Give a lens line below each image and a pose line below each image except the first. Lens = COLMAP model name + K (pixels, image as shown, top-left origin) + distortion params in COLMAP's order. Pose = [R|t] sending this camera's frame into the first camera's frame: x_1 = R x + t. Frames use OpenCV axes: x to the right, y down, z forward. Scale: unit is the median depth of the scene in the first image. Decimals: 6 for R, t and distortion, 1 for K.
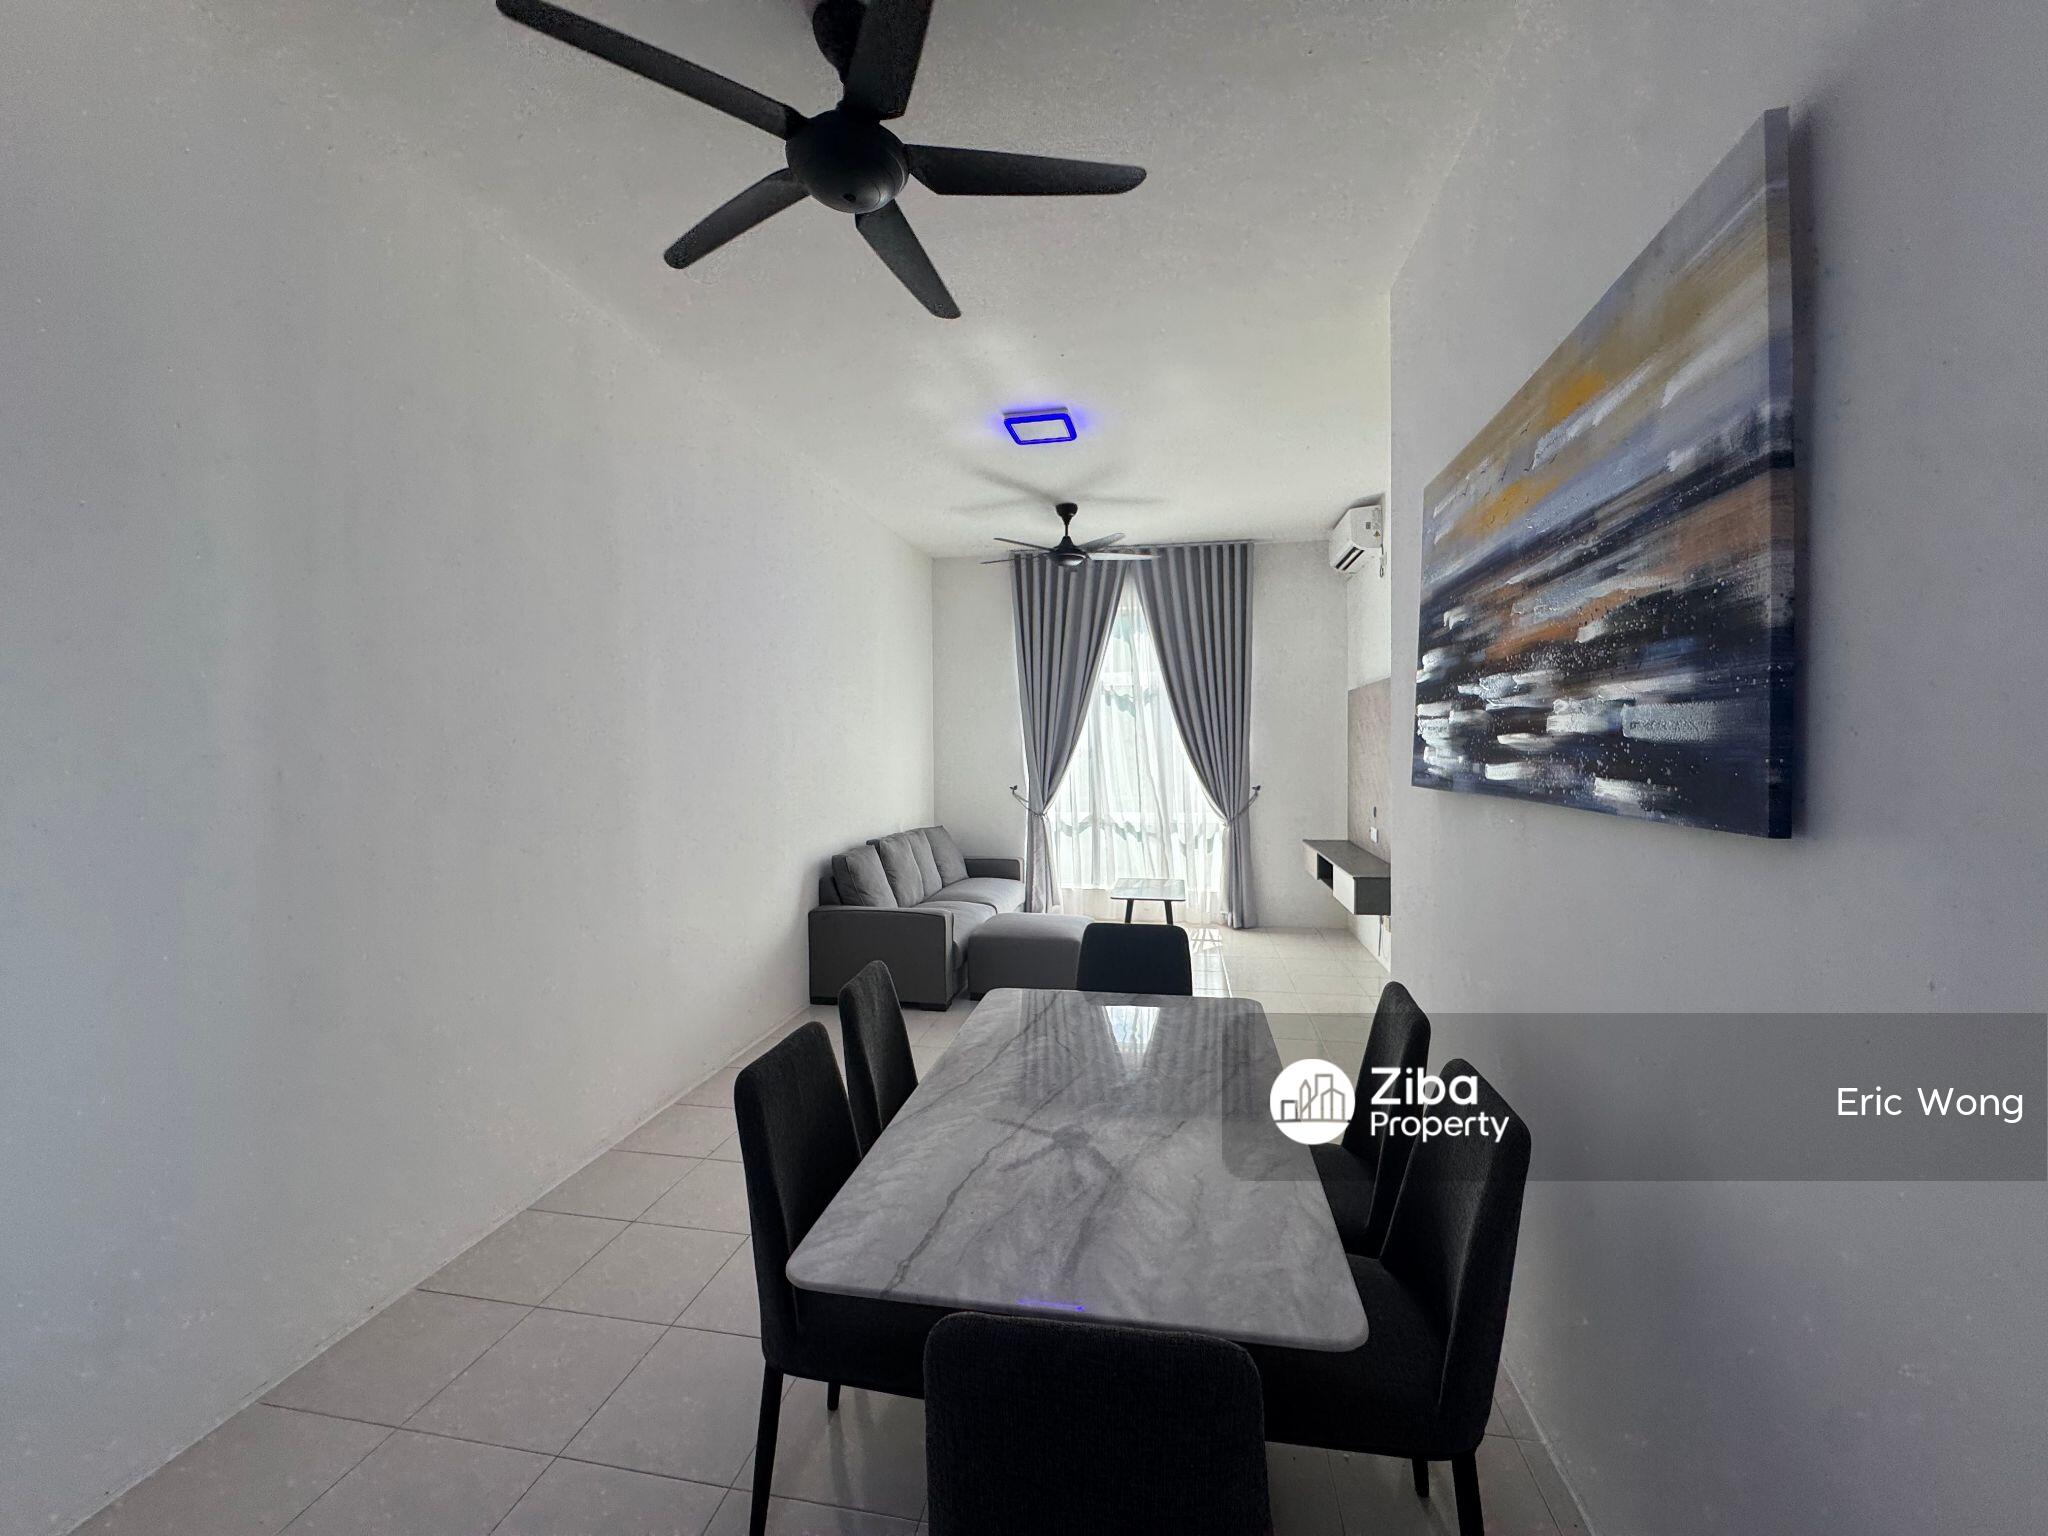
lens RADIAL K [[823.1, 0, 1011.0], [0, 823.1, 770.7], [0, 0, 1]] dist [0.000623, -0.000733]
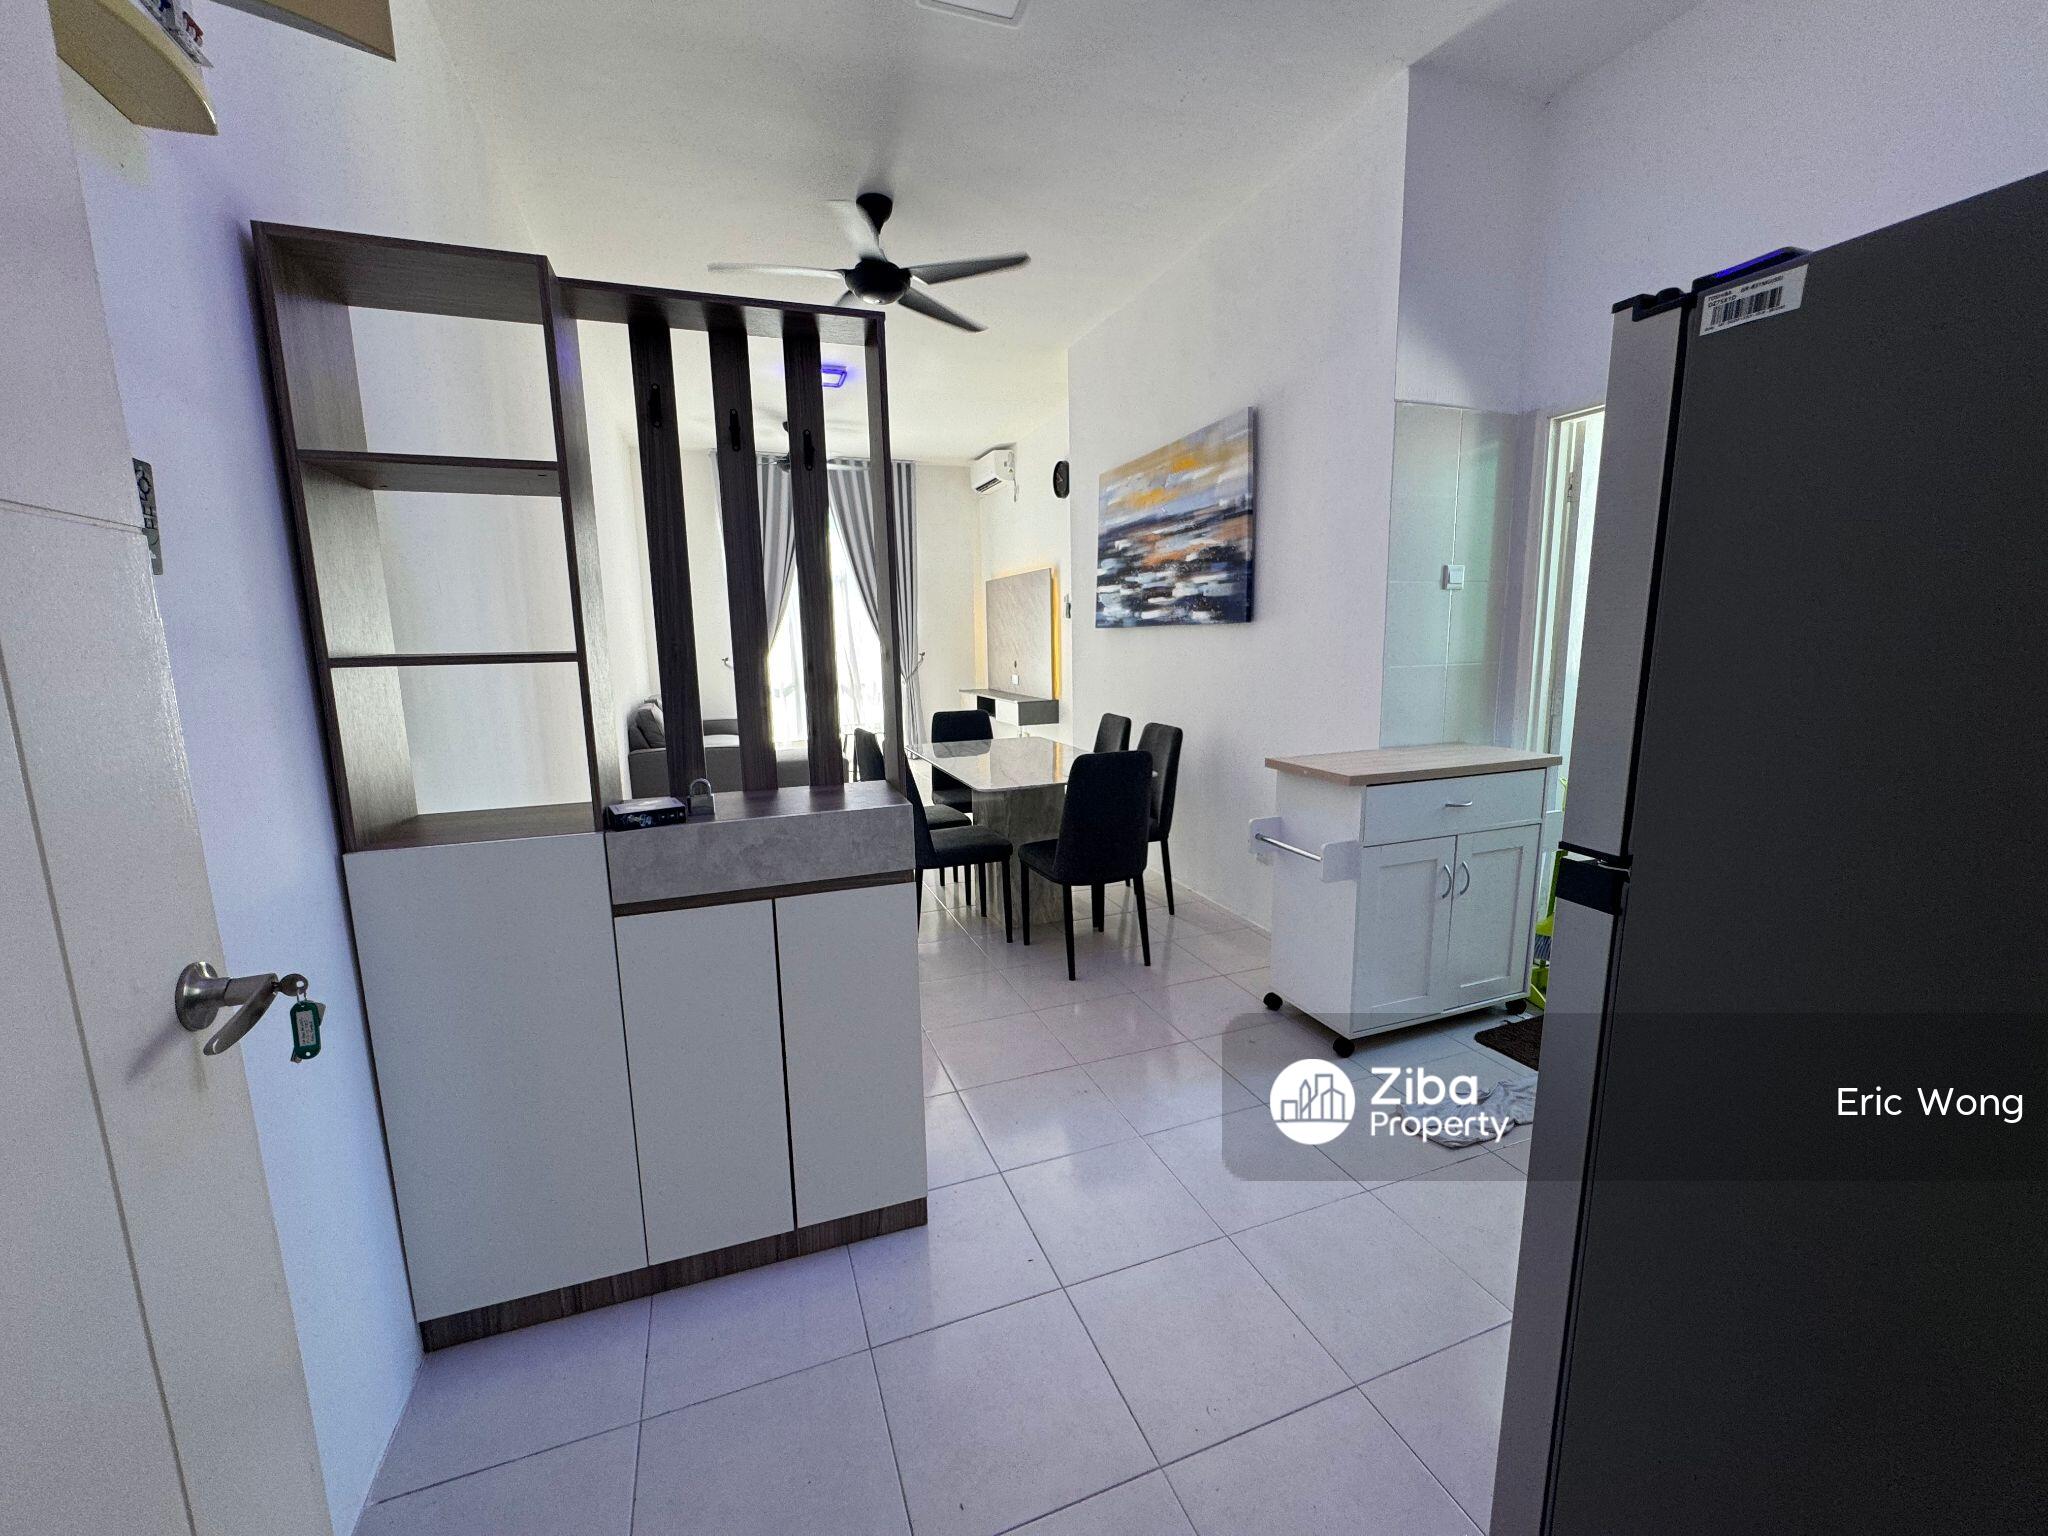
lens RADIAL K [[823.1, 0, 1030.5], [0, 823.1, 781.9], [0, 0, 1]] dist [0.000623, -0.000733]
pose [[0.845270, -0.100742, 0.524757, -1.016821], [0.025648, 0.988584, 0.148474, 0.120481], [-0.533724, -0.112041, 0.838204, -0.880781]]
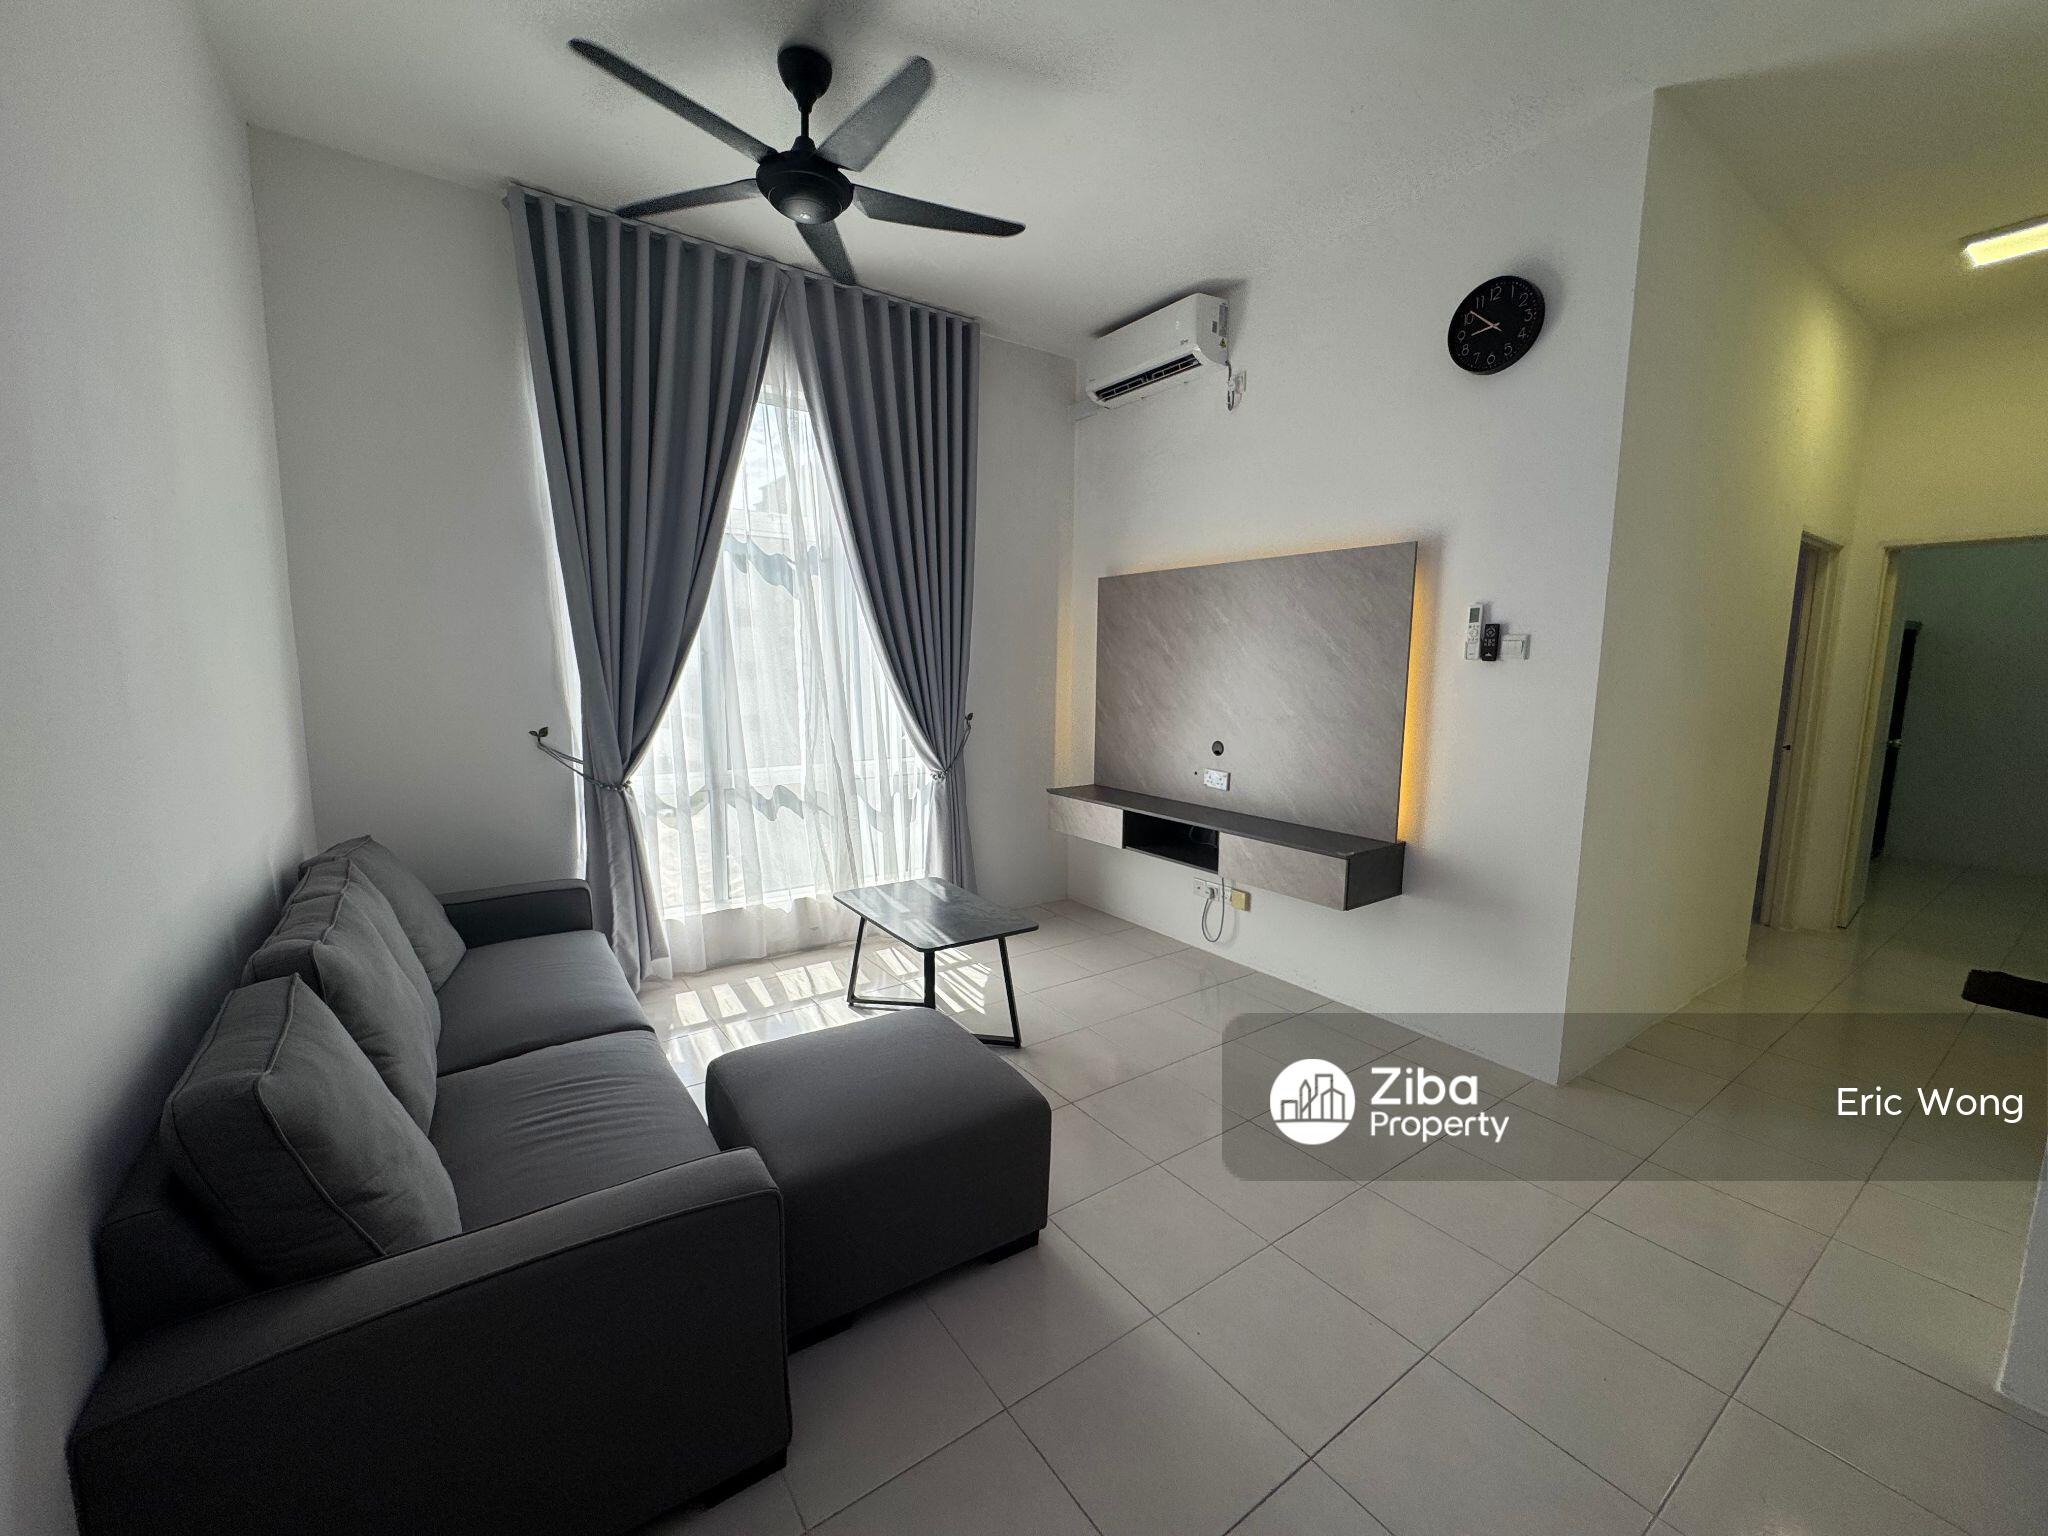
lens RADIAL K [[823.1, 0, 1023.8], [0, 823.1, 771.0], [0, 0, 1]] dist [0.000623, -0.000733]
pose [[0.685269, -0.083509, 0.723486, -0.578432], [0.010750, 0.994456, 0.104604, -0.018676], [-0.728210, -0.063904, 0.682368, 1.866173]]
